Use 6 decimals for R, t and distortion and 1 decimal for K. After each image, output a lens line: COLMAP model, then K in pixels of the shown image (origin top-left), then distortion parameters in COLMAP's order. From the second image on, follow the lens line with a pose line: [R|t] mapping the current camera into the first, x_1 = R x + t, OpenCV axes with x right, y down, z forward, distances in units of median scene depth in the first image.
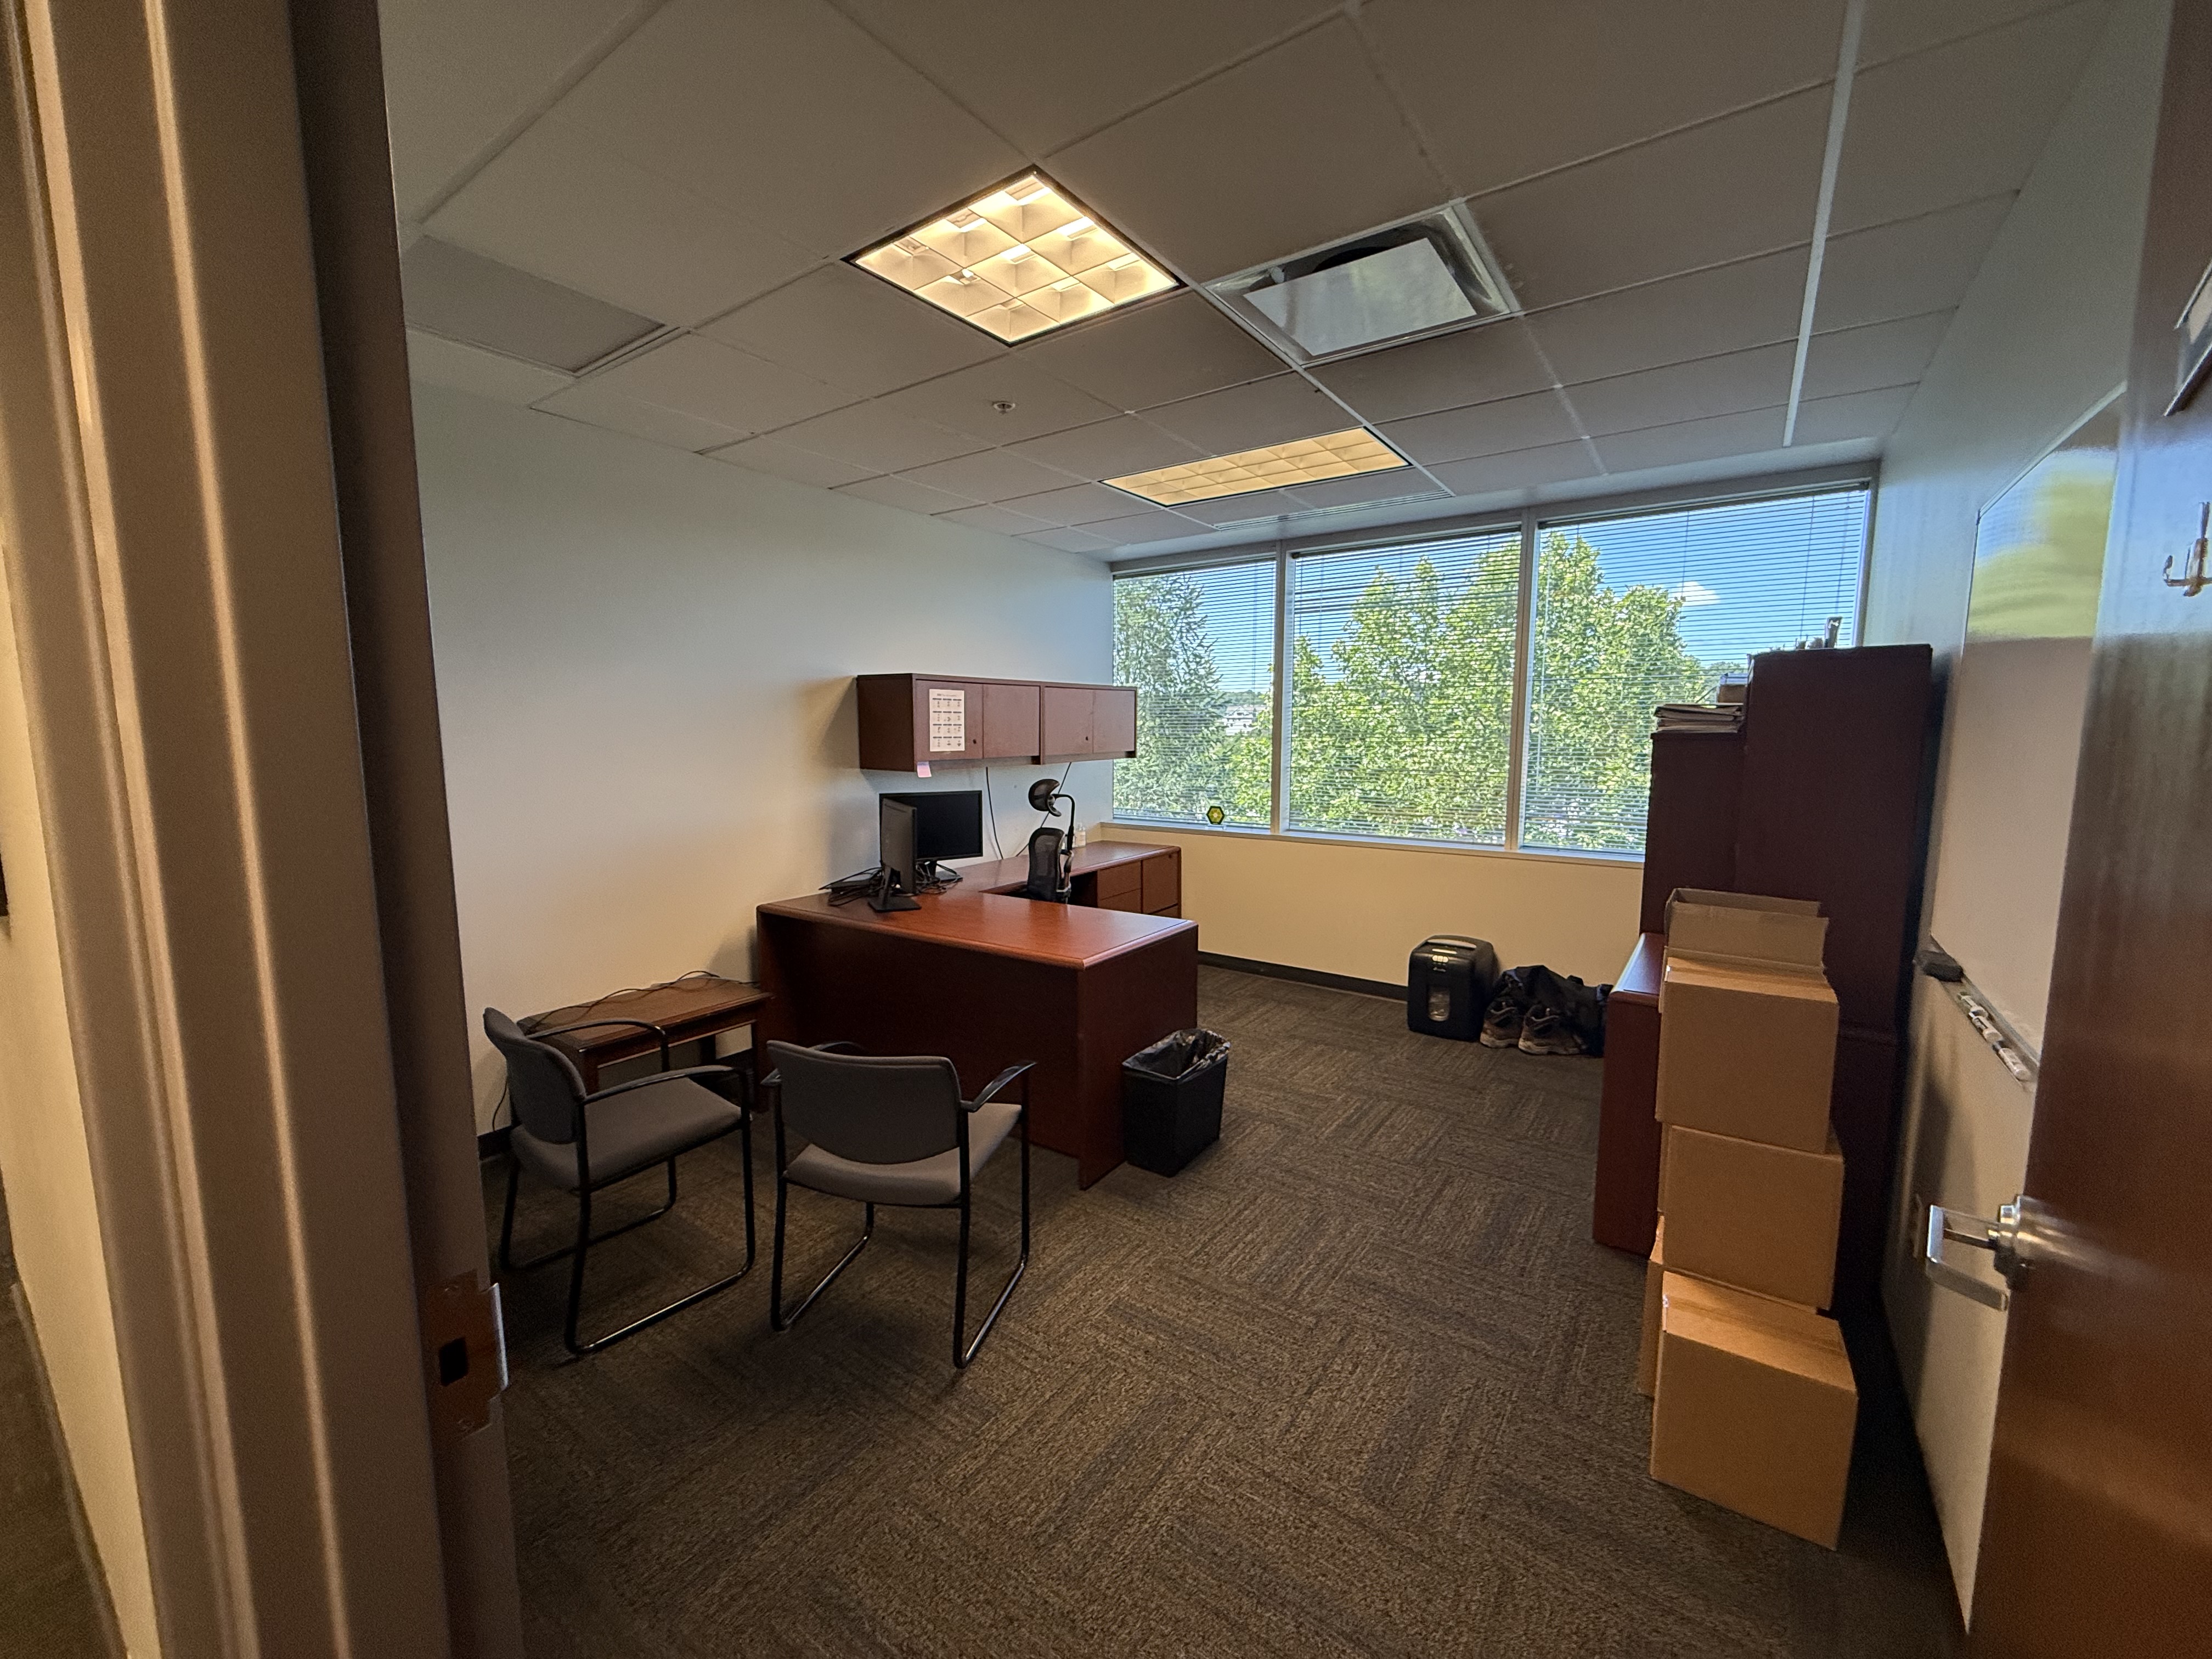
lens RADIAL K [[879.5, 0, 1106.0], [0, 879.5, 829.5], [0, 0, 1]] dist [0.000335, 0.000759]
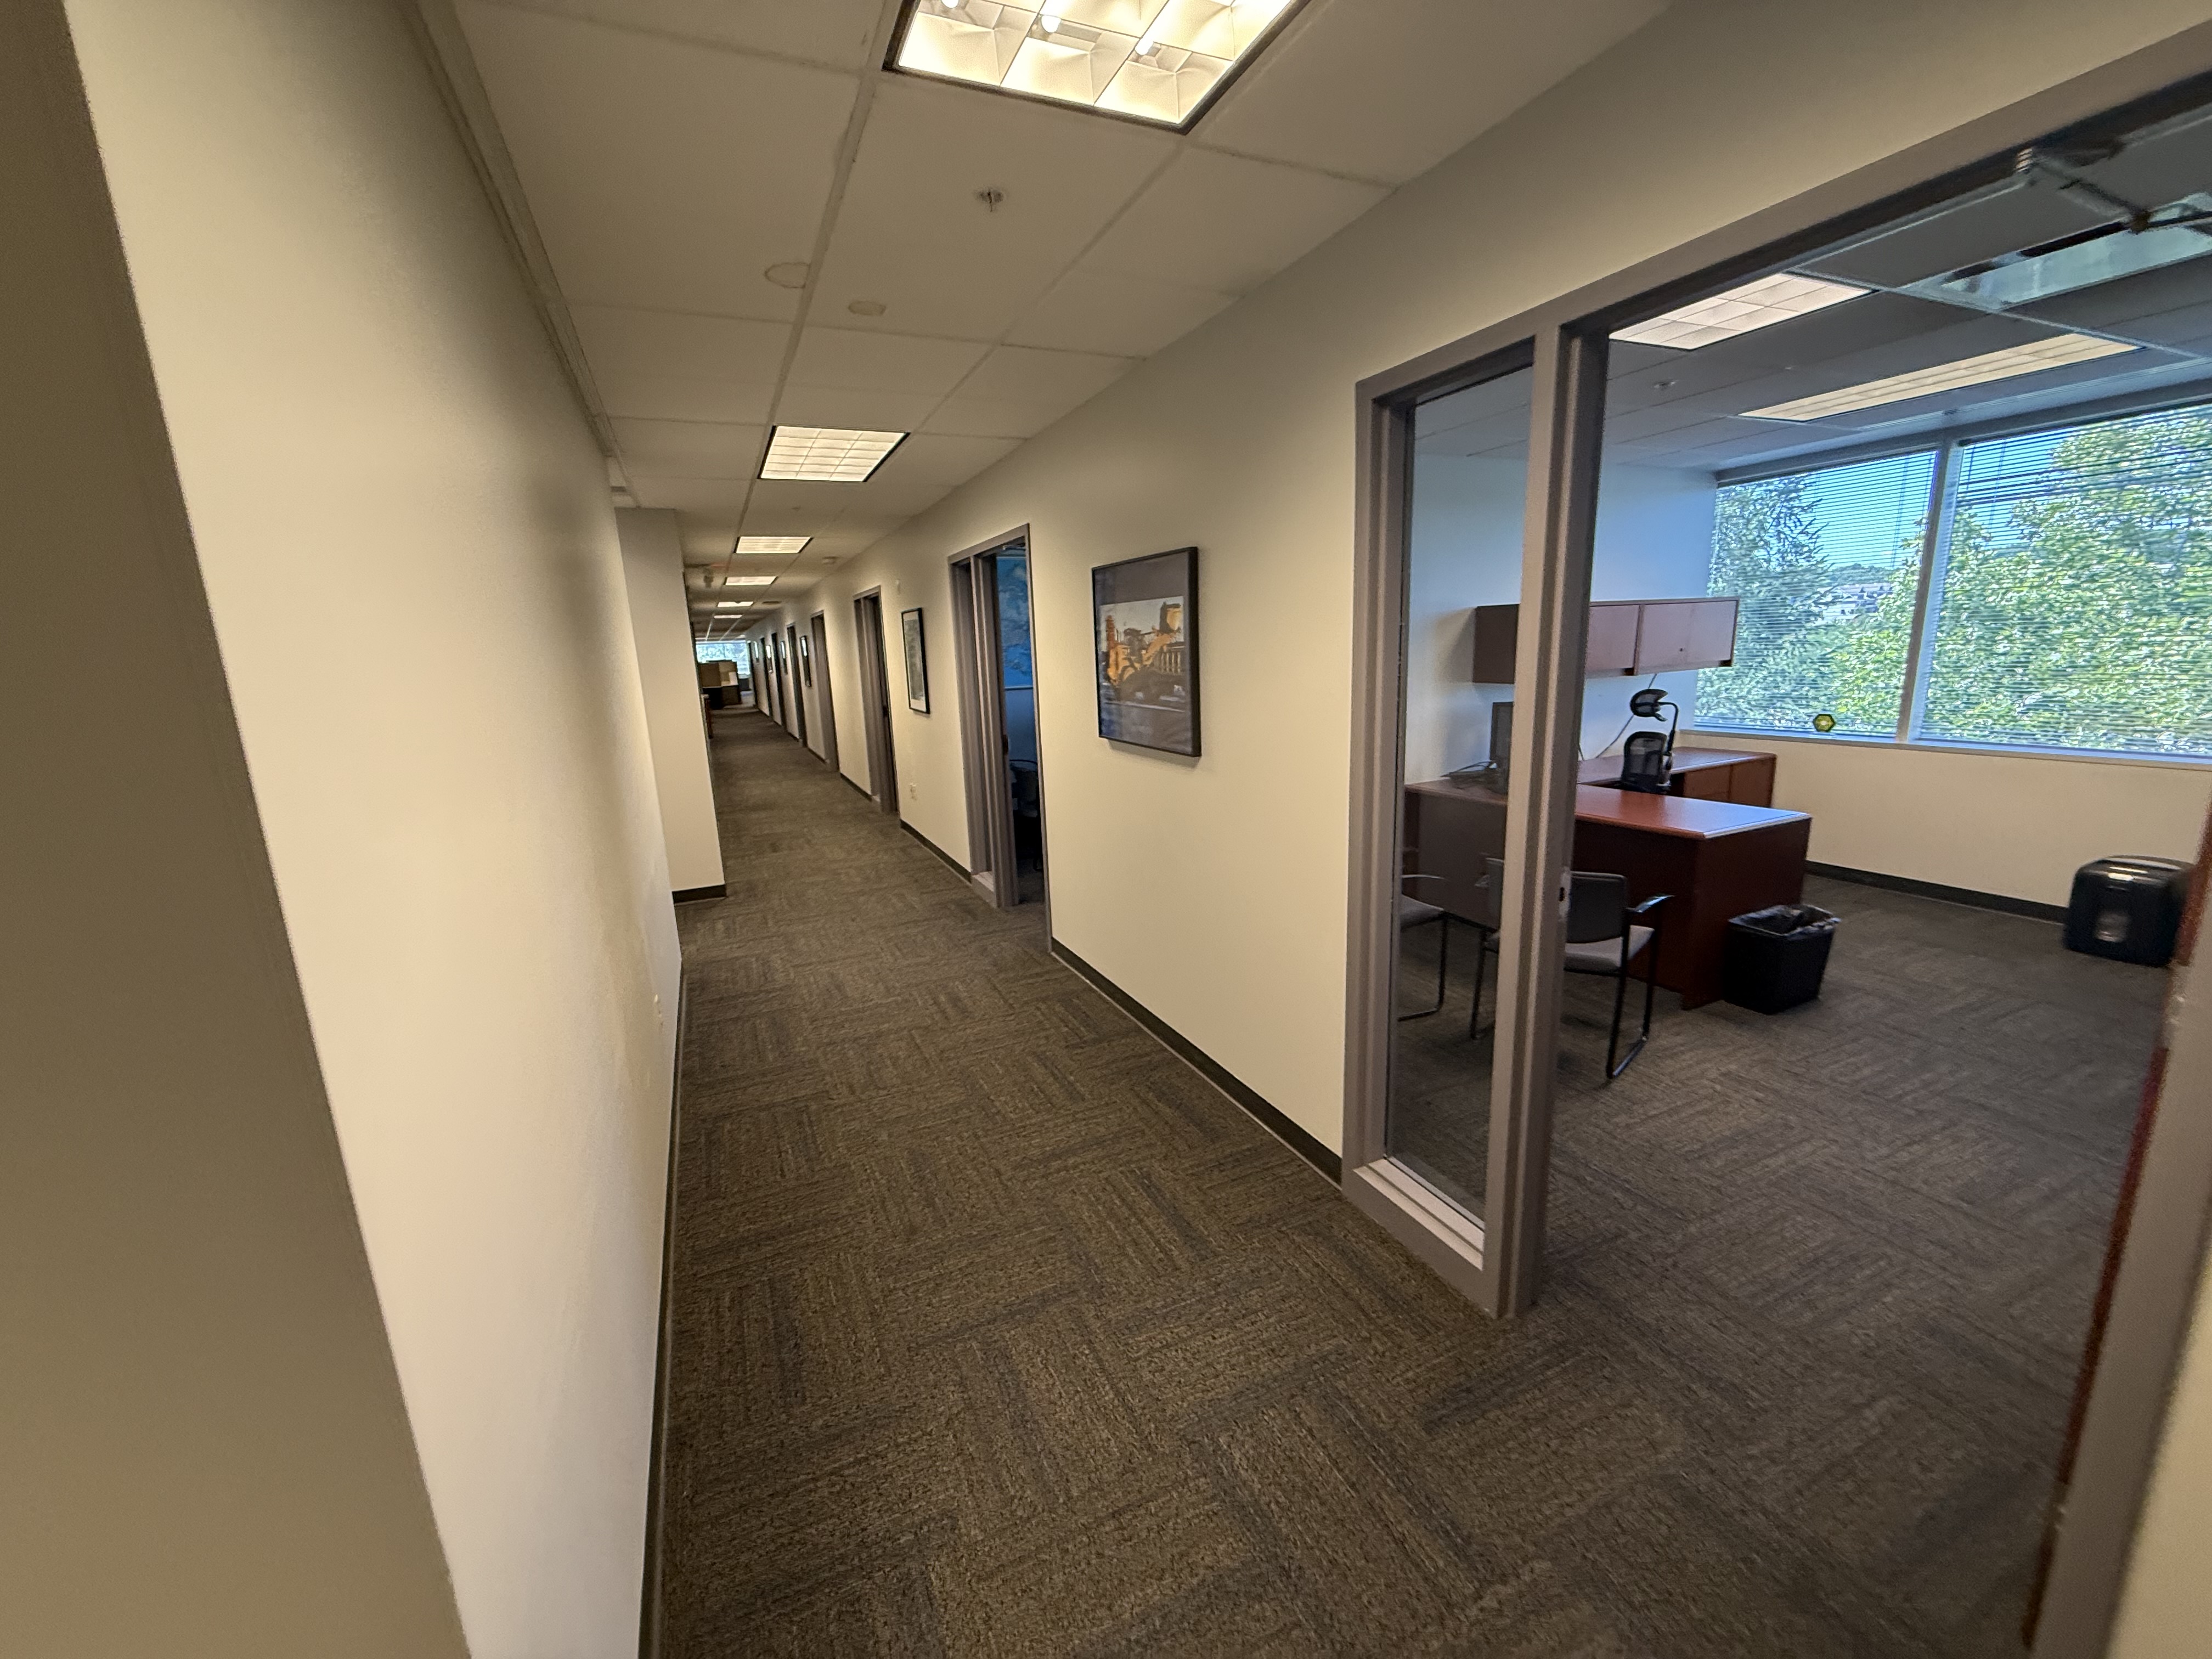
lens RADIAL K [[879.5, 0, 1106.0], [0, 879.5, 829.5], [0, 0, 1]] dist [0.000335, 0.000759]
pose [[0.863976, 0.070337, -0.498595, -0.099199], [-0.018470, 0.993956, 0.108212, 0.014729], [0.503193, -0.084284, 0.860054, -0.381197]]
